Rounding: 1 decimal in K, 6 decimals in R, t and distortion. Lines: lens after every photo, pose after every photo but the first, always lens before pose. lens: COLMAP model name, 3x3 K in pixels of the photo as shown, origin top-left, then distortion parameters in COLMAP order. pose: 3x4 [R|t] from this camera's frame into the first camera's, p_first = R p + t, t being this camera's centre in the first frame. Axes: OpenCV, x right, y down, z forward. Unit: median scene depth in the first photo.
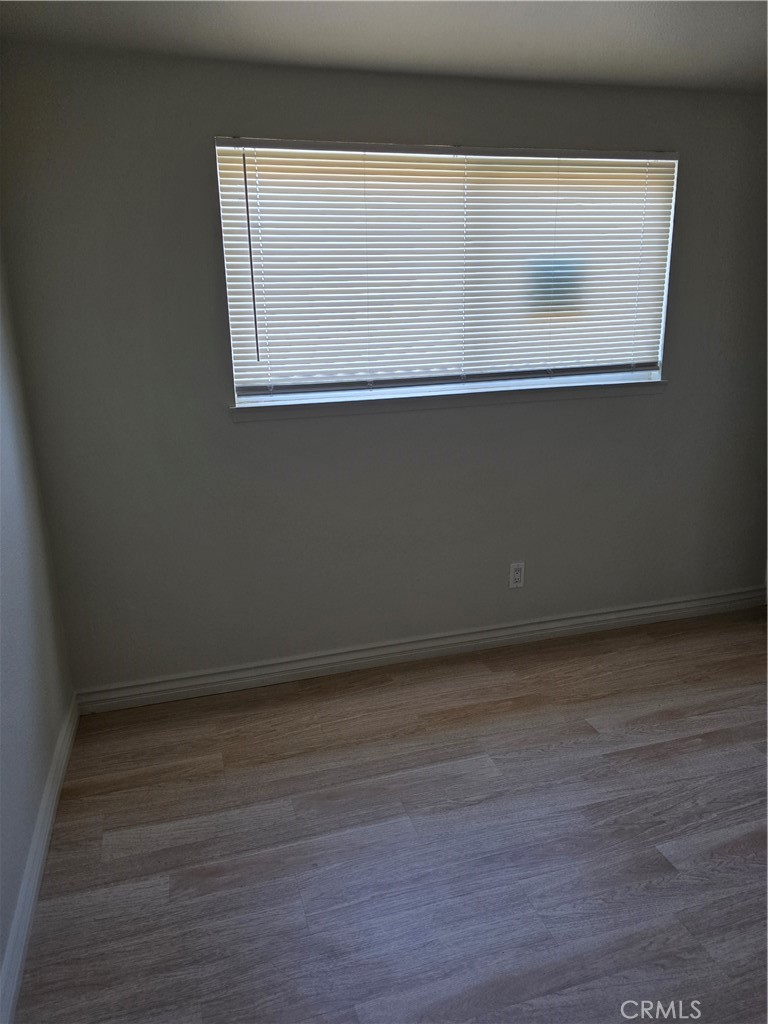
lens RADIAL K [[705.5, 0, 361.2], [0, 705.5, 509.1], [0, 0, 1]] dist [0.031642, -0.040001]
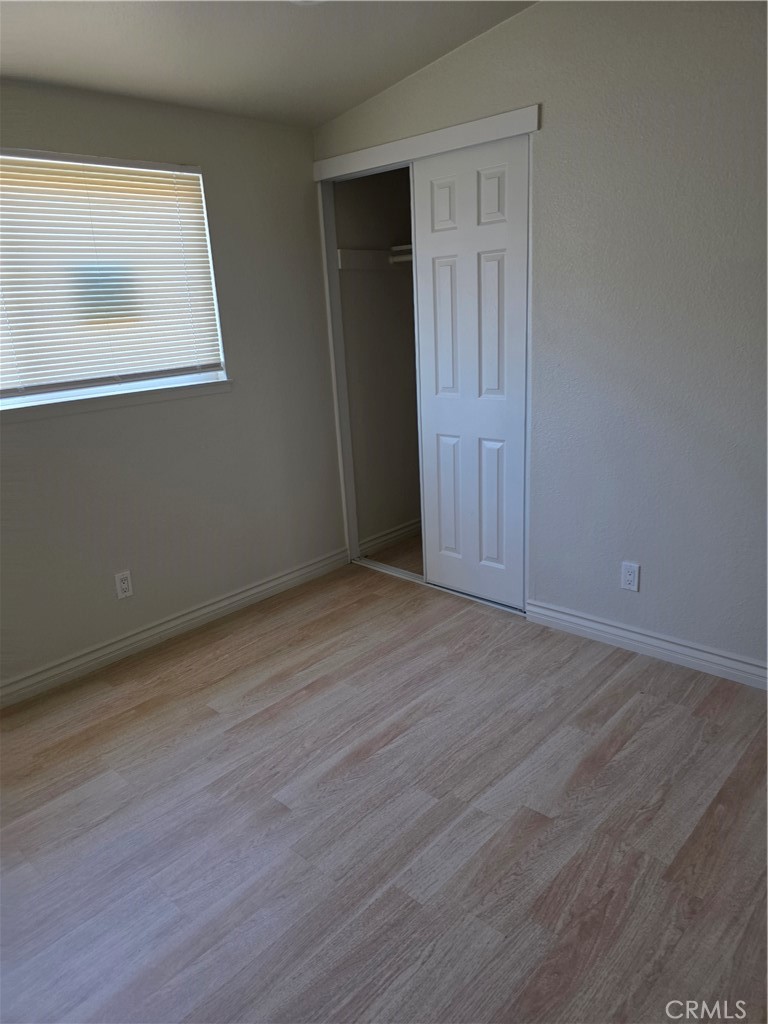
lens RADIAL K [[705.5, 0, 379.8], [0, 705.5, 517.8], [0, 0, 1]] dist [0.031642, -0.040001]
pose [[0.853941, -0.172191, 0.491054, 0.066401], [0.166454, 0.984472, 0.055747, 0.006302], [-0.493028, 0.034133, 0.869343, -0.054746]]
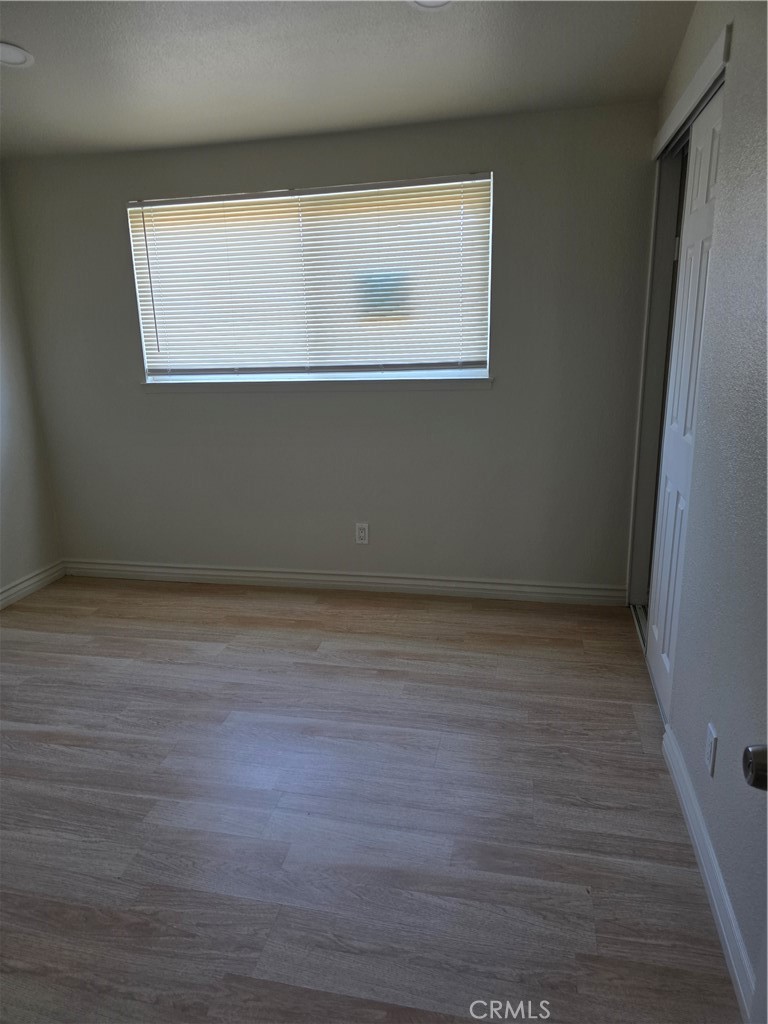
lens RADIAL K [[705.5, 0, 386.9], [0, 705.5, 512.7], [0, 0, 1]] dist [0.031642, -0.040001]
pose [[0.876121, 0.126508, -0.465196, 0.987193], [-0.117650, 0.991886, 0.048164, -0.006870], [0.467515, 0.012533, 0.883896, -0.061874]]
